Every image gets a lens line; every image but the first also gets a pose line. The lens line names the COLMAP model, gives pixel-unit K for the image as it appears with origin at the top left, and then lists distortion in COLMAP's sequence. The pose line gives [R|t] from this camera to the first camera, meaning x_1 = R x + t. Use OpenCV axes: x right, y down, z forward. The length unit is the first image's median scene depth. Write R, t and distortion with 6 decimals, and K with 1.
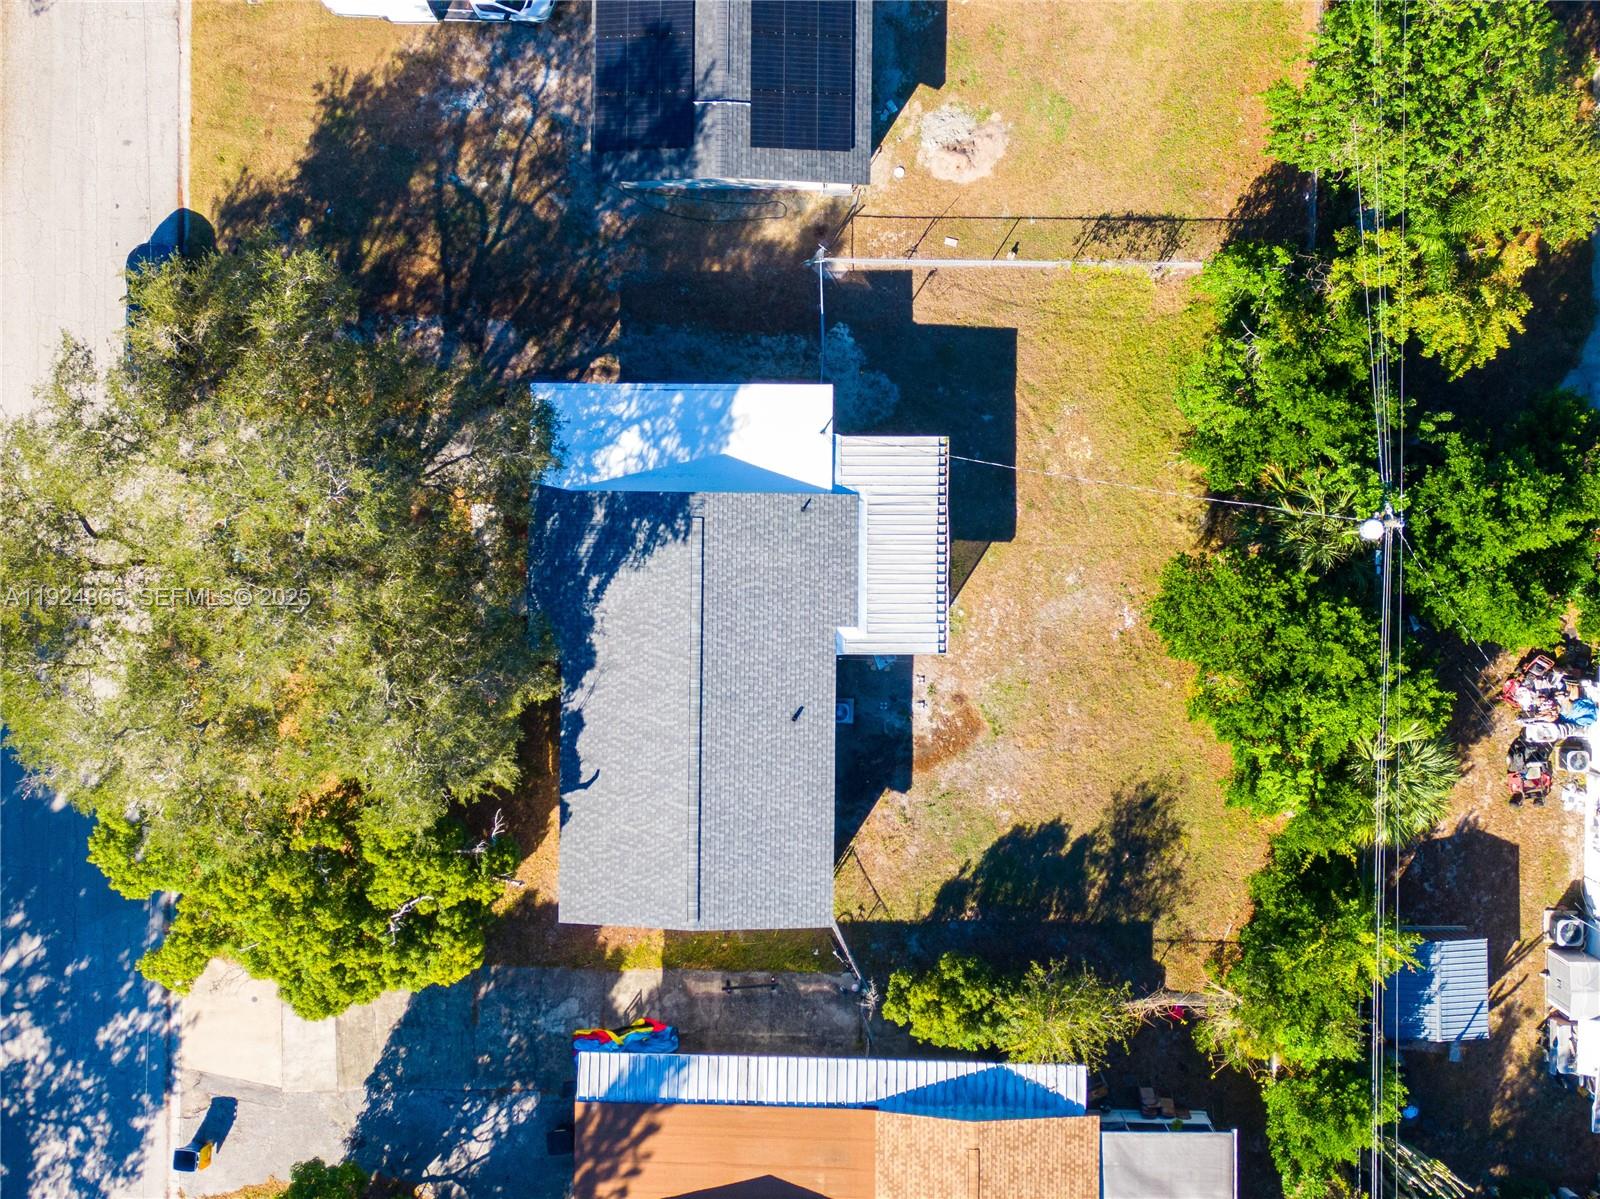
lens RADIAL K [[1714.1, 0, 799.6], [0, 1714.1, 598.4], [0, 0, 1]] dist [0.024557, 0.000000]
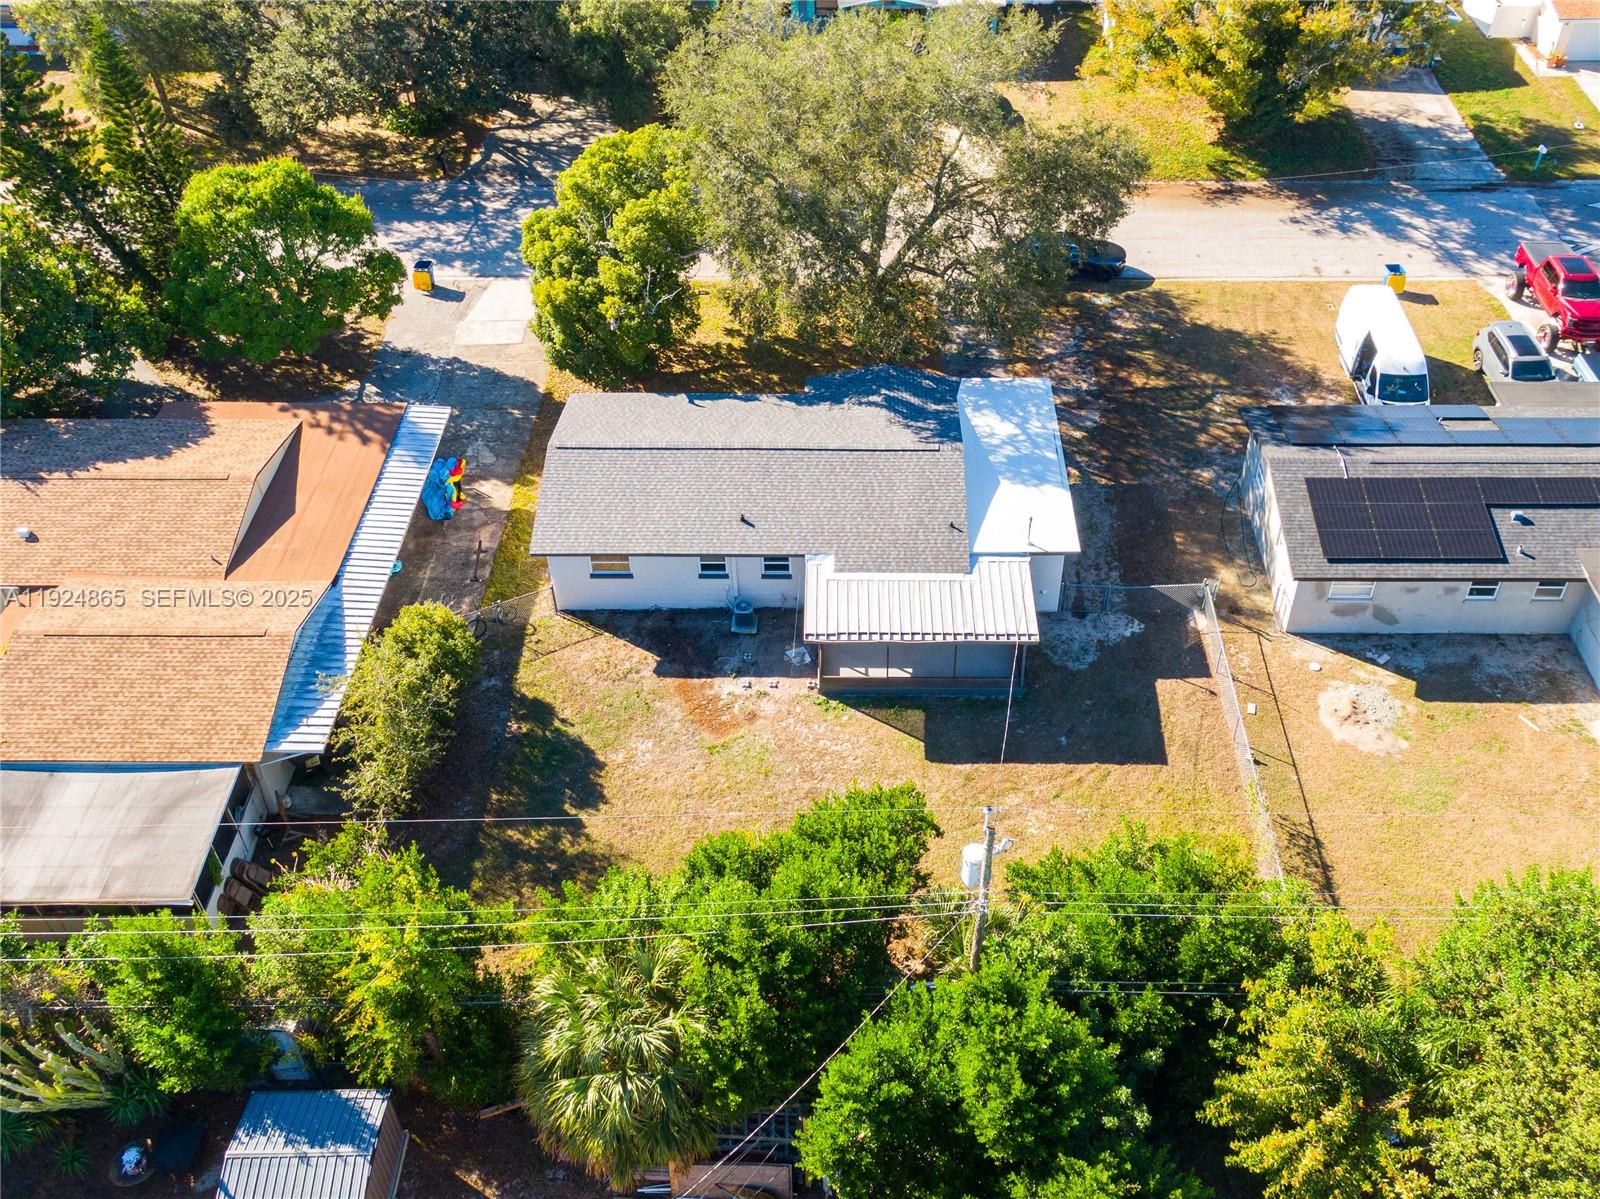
lens RADIAL K [[1417.3, 0, 798.4], [0, 1417.3, 598.7], [0, 0, 1]] dist [0.033686, -0.021717]
pose [[-0.020822, 0.706611, -0.707295, 0.587907], [-0.999761, -0.019398, 0.010052, 0.027100], [-0.006617, 0.707336, 0.706847, 0.424424]]
